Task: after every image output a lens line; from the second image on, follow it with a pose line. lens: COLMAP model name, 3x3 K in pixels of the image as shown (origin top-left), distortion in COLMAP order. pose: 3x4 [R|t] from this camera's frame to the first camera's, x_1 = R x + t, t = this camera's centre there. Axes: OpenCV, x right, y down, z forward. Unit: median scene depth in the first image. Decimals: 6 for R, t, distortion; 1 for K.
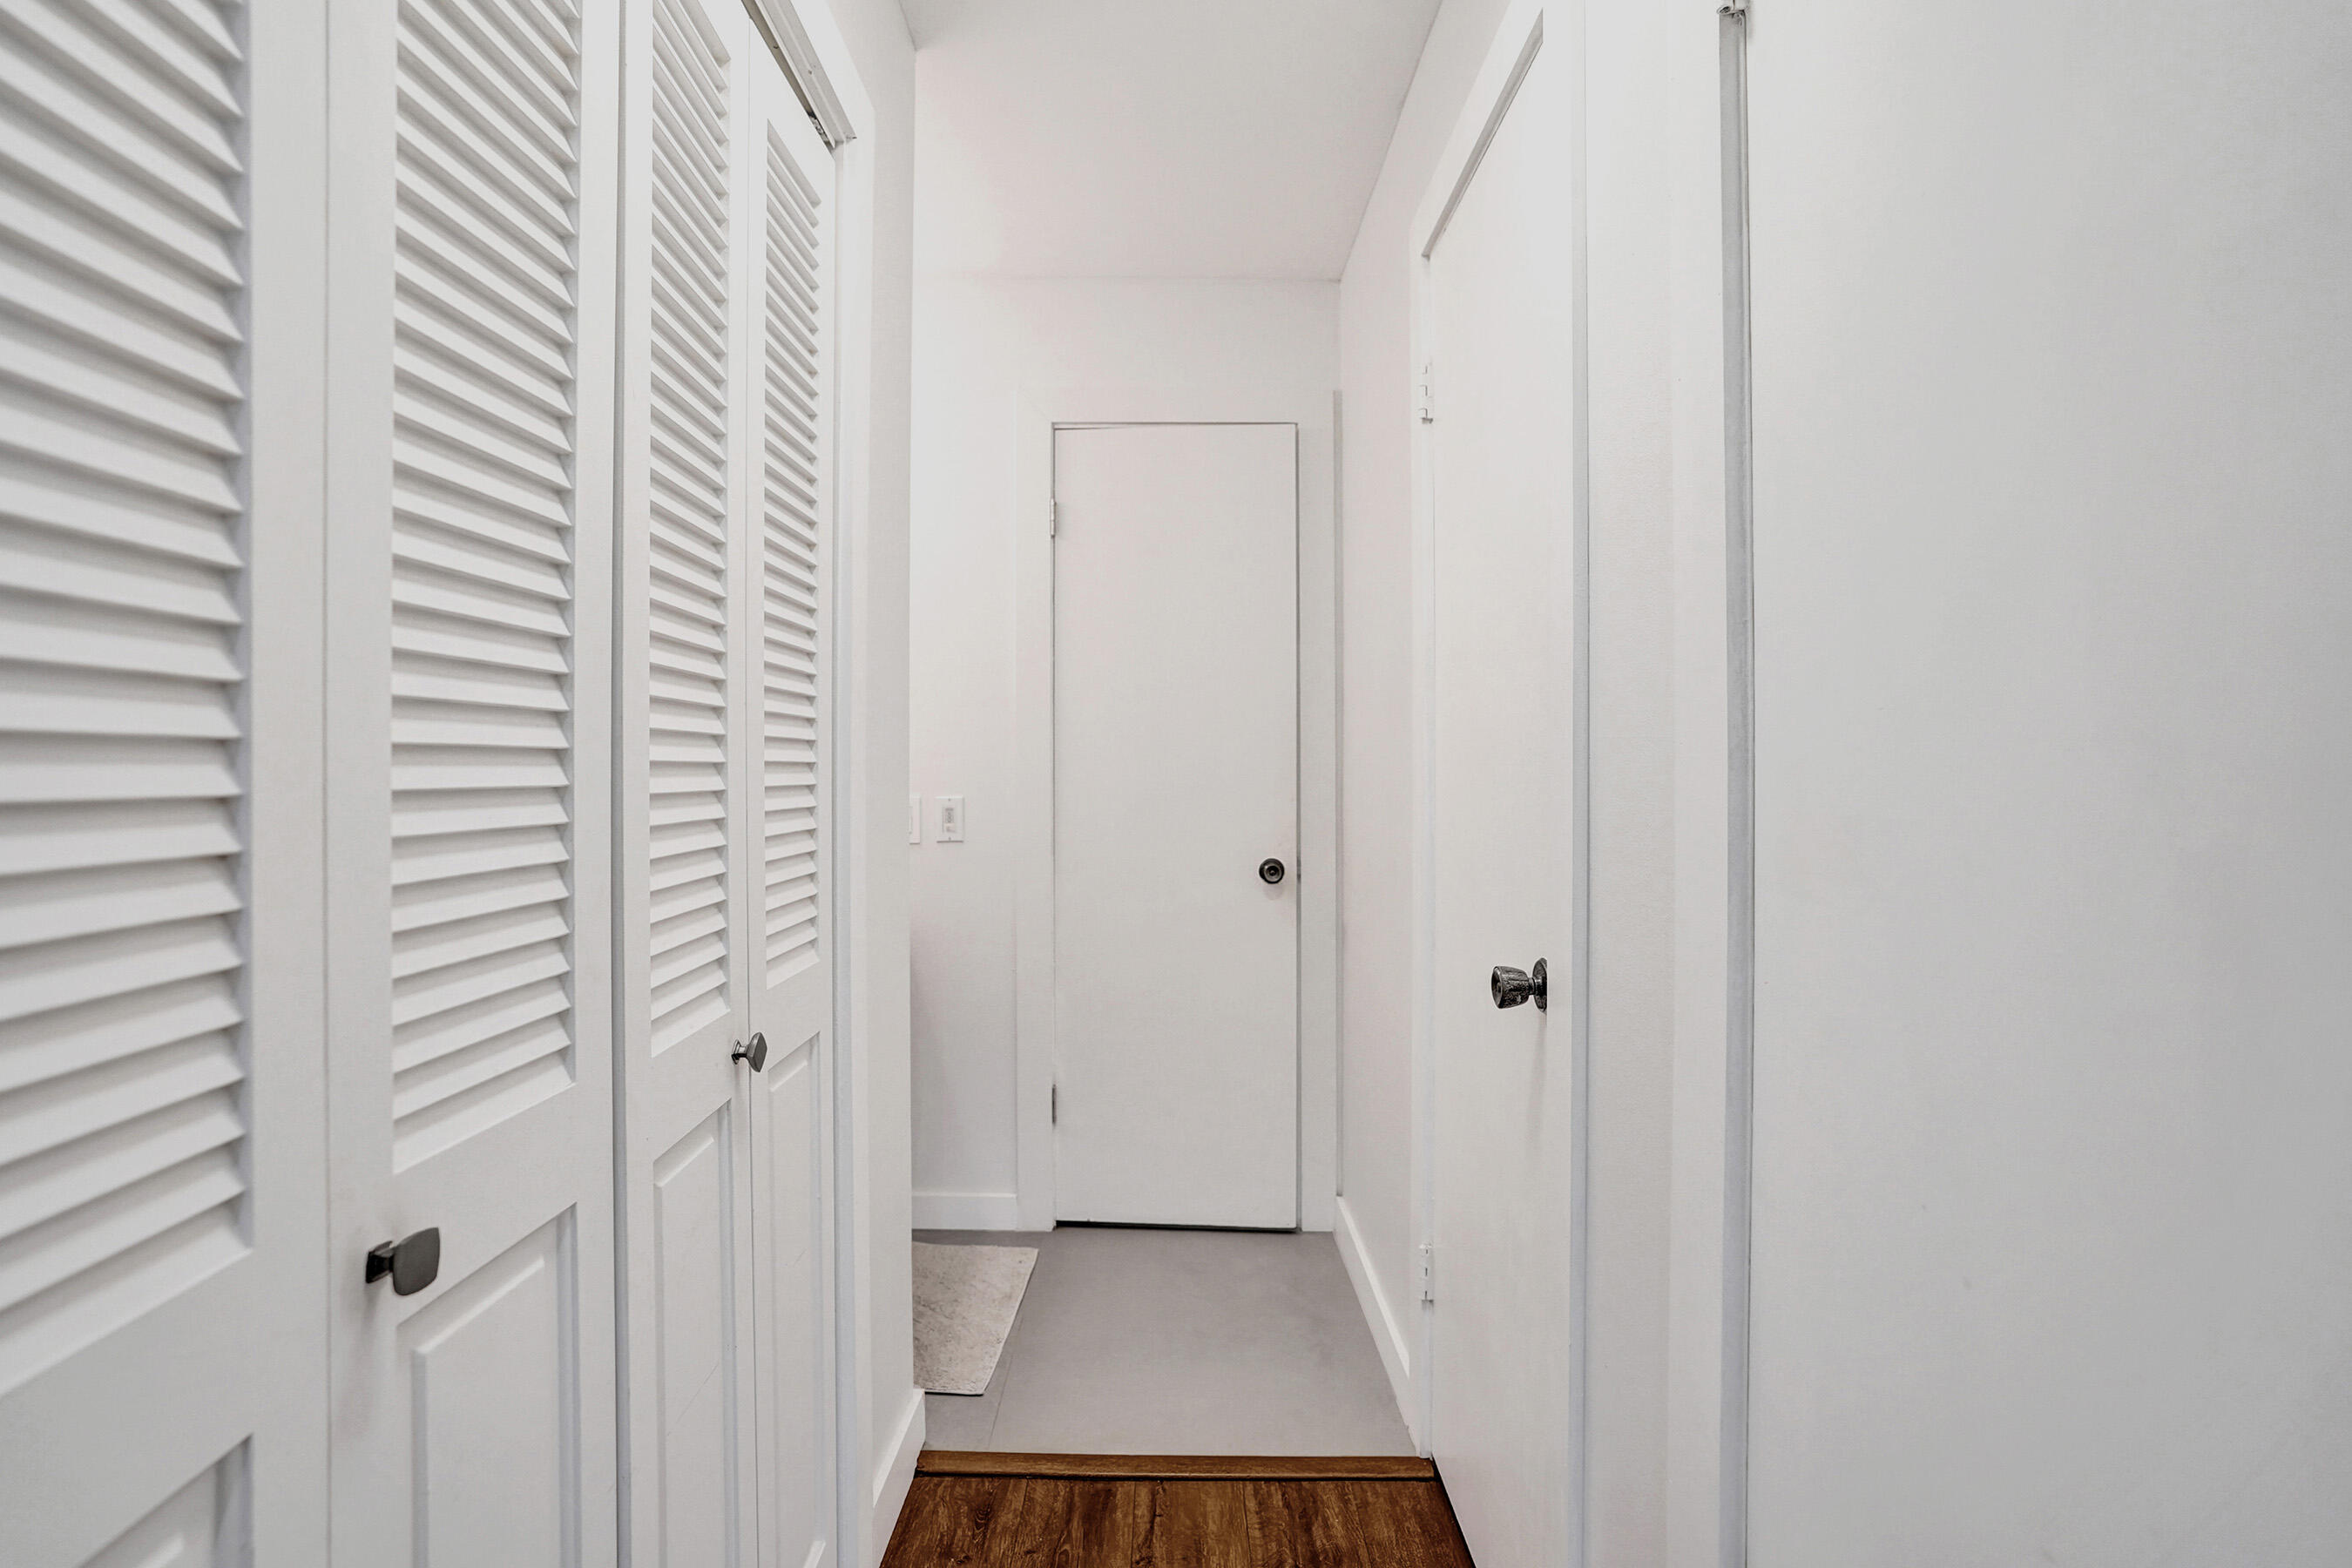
lens RADIAL K [[1111.5, 0, 1176.0], [0, 1111.5, 784.0], [0, 0, 1]] dist [-0.000048, 0.000340]
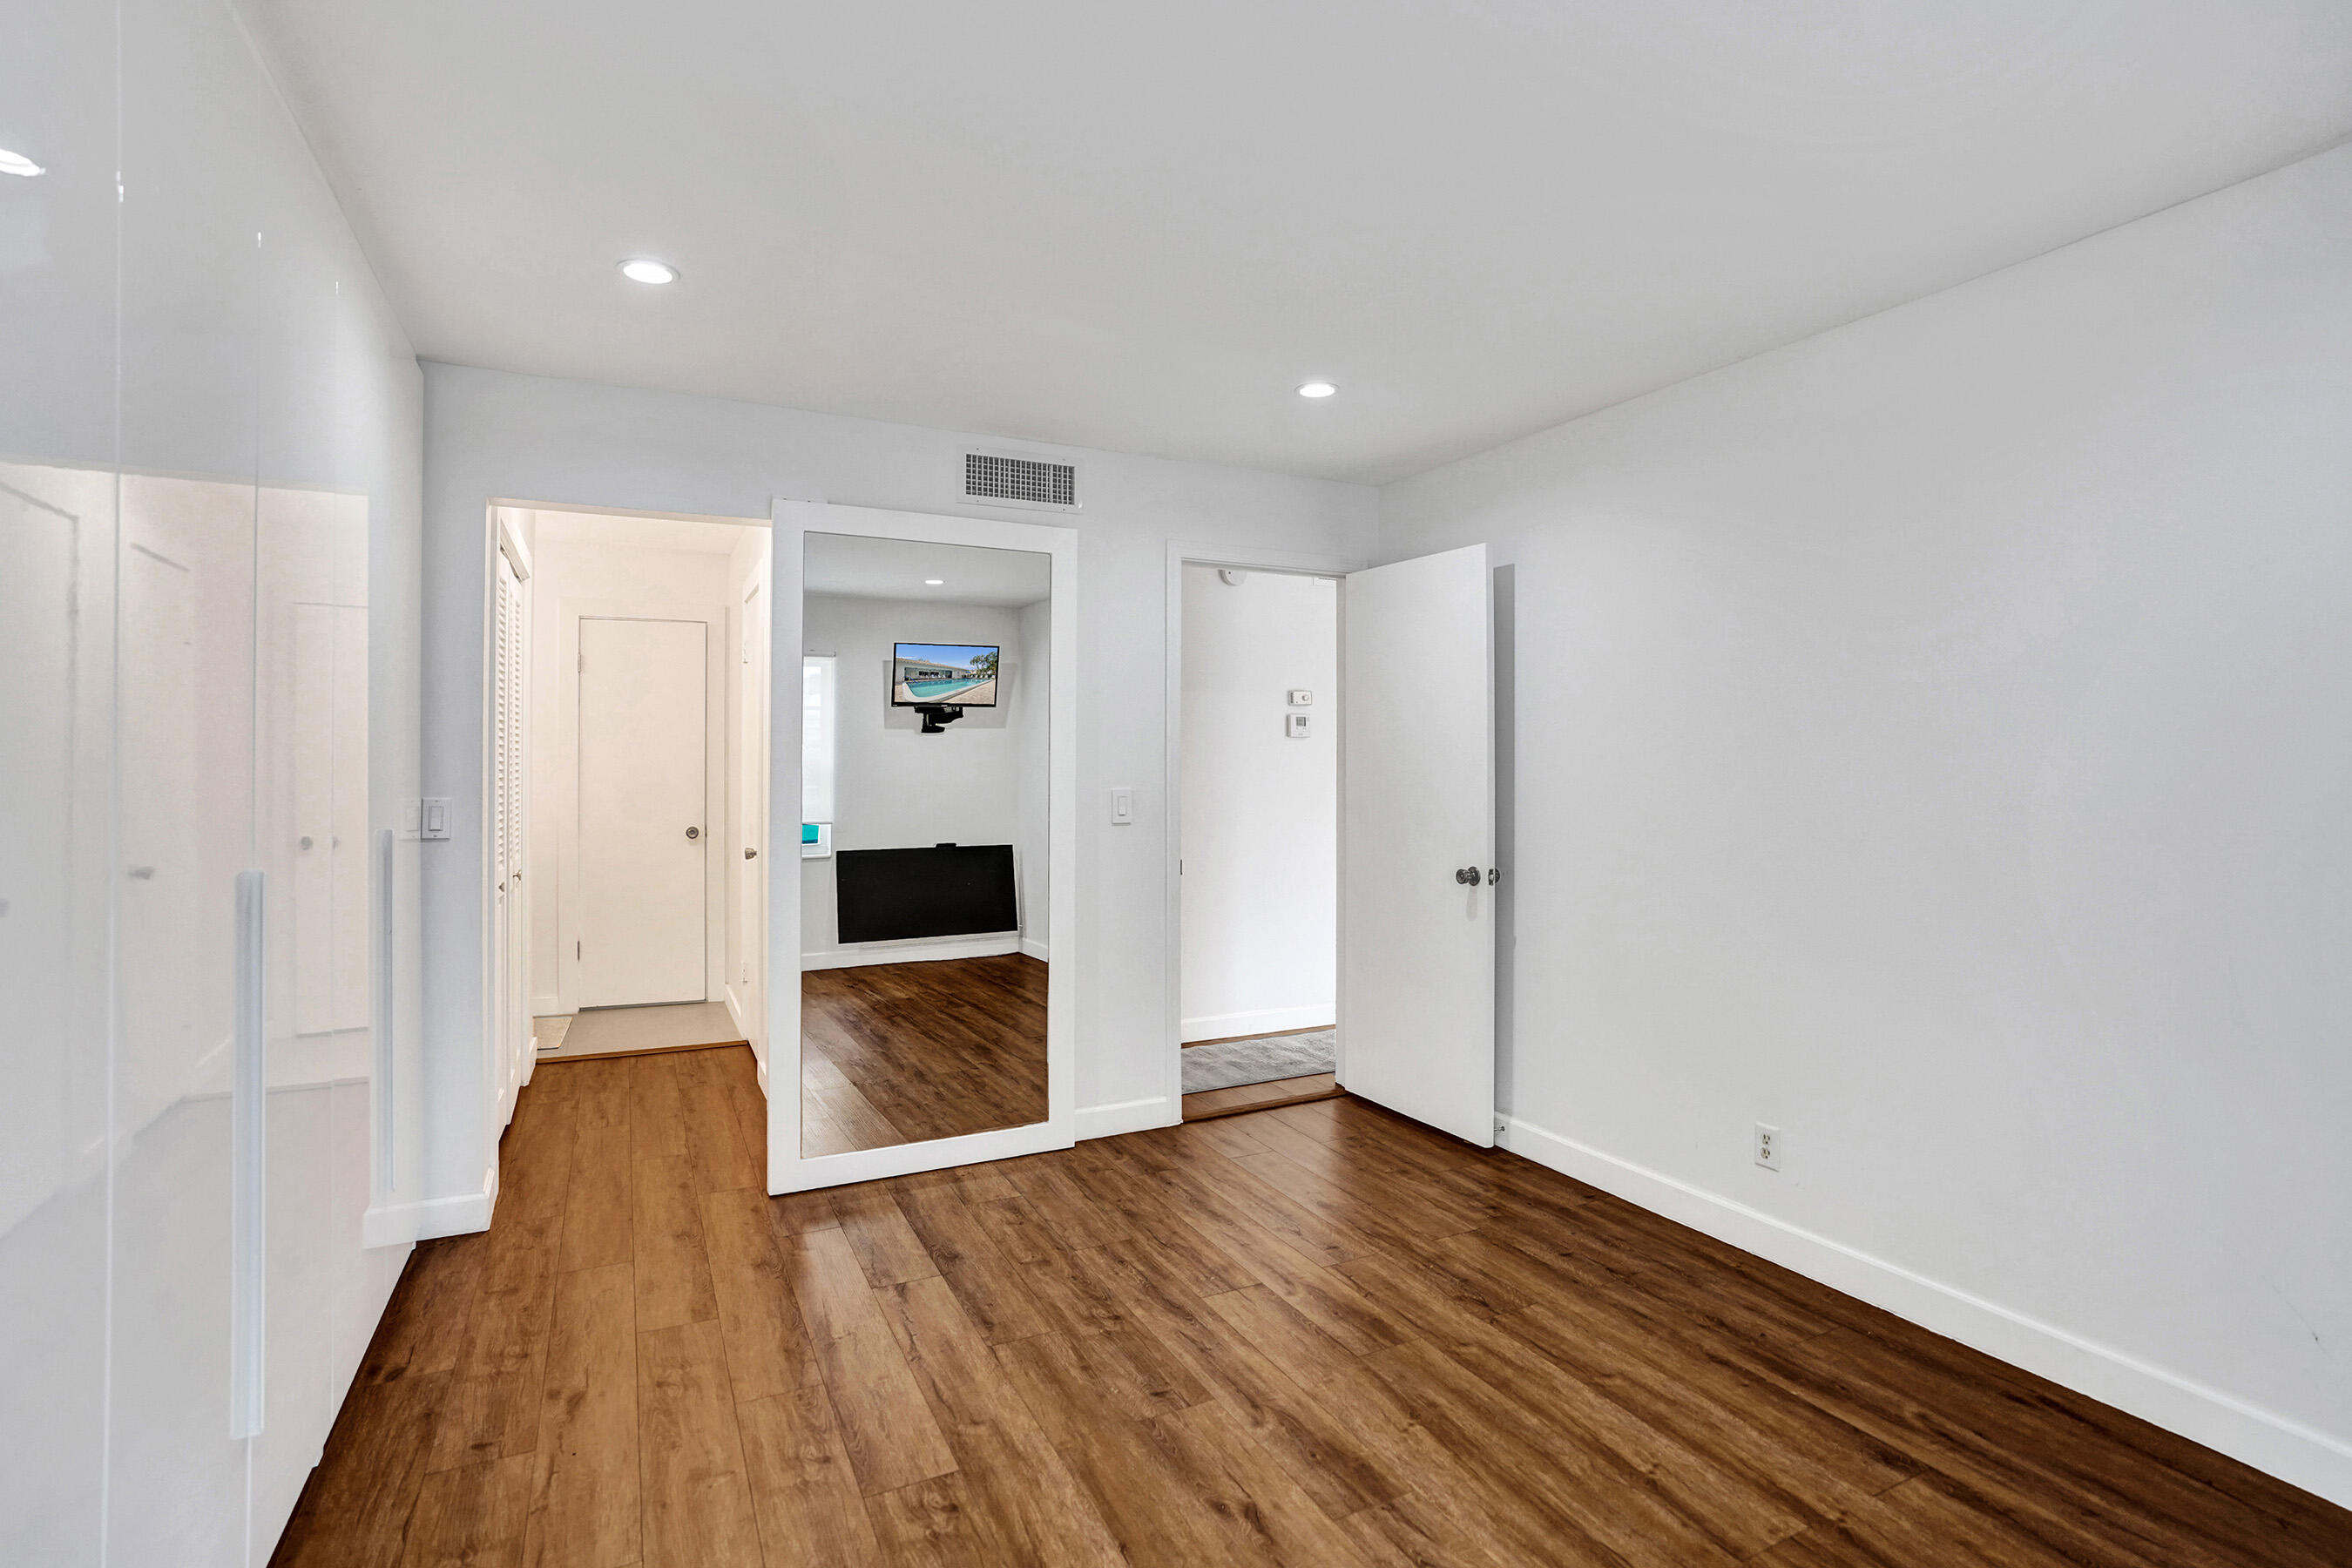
lens RADIAL K [[1111.5, 0, 1176.0], [0, 1111.5, 784.0], [0, 0, 1]] dist [-0.000048, 0.000340]
pose [[0.866194, 0.006177, 0.499669, -0.171477], [0.006264, 0.999711, -0.023216, 0.041015], [-0.499668, 0.023240, 0.865905, -1.266925]]
